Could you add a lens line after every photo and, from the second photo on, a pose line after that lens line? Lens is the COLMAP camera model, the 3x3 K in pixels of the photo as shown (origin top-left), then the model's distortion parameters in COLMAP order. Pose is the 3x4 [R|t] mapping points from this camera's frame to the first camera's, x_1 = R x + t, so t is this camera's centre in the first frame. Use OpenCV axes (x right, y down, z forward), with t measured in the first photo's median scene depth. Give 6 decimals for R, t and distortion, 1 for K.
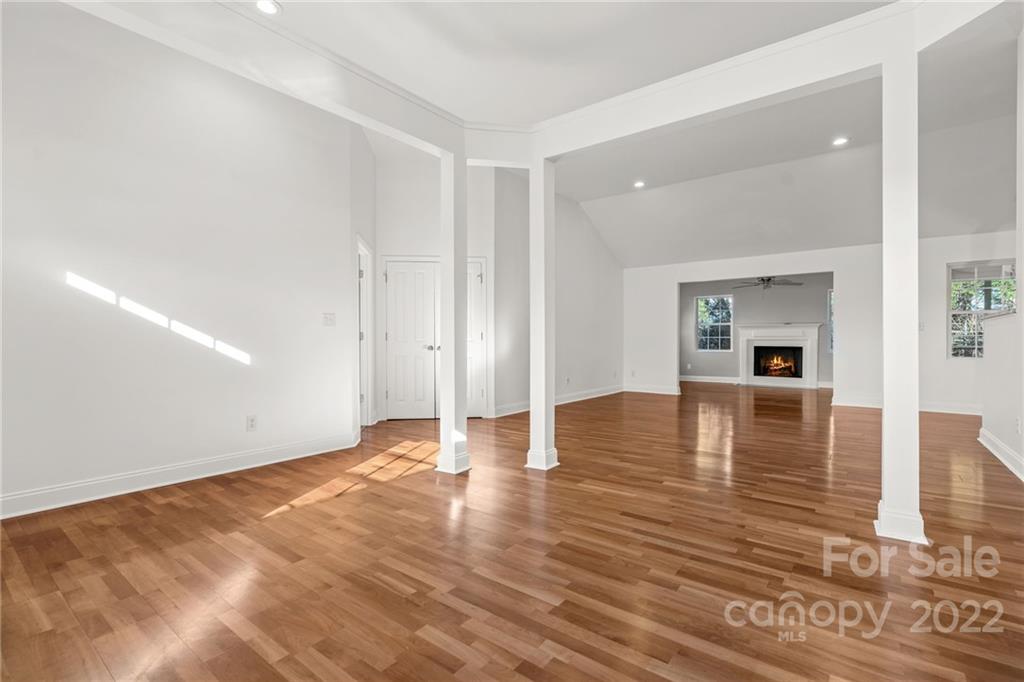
lens RADIAL K [[463.5, 0, 508.7], [0, 463.5, 340.6], [0, 0, 1]] dist [0.004498, 0.000185]
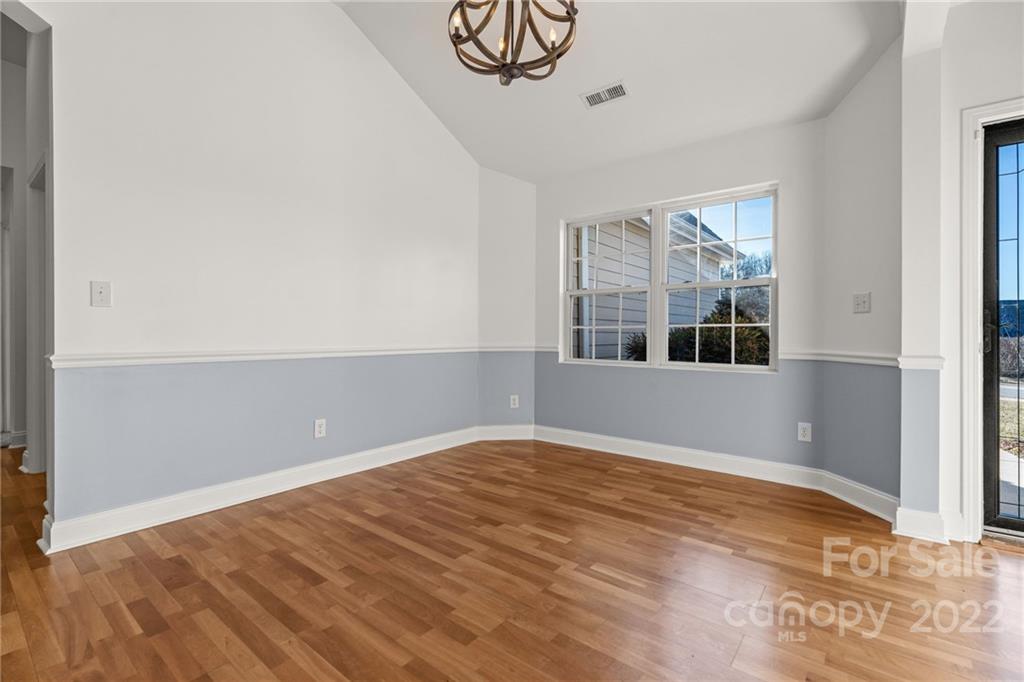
lens RADIAL K [[463.5, 0, 509.8], [0, 463.5, 339.0], [0, 0, 1]] dist [0.004498, 0.000185]
pose [[-0.999924, -0.000357, 0.012301, -0.024854], [-0.000283, 0.999982, 0.006013, 0.004301], [-0.012303, 0.006009, -0.999906, 1.910828]]
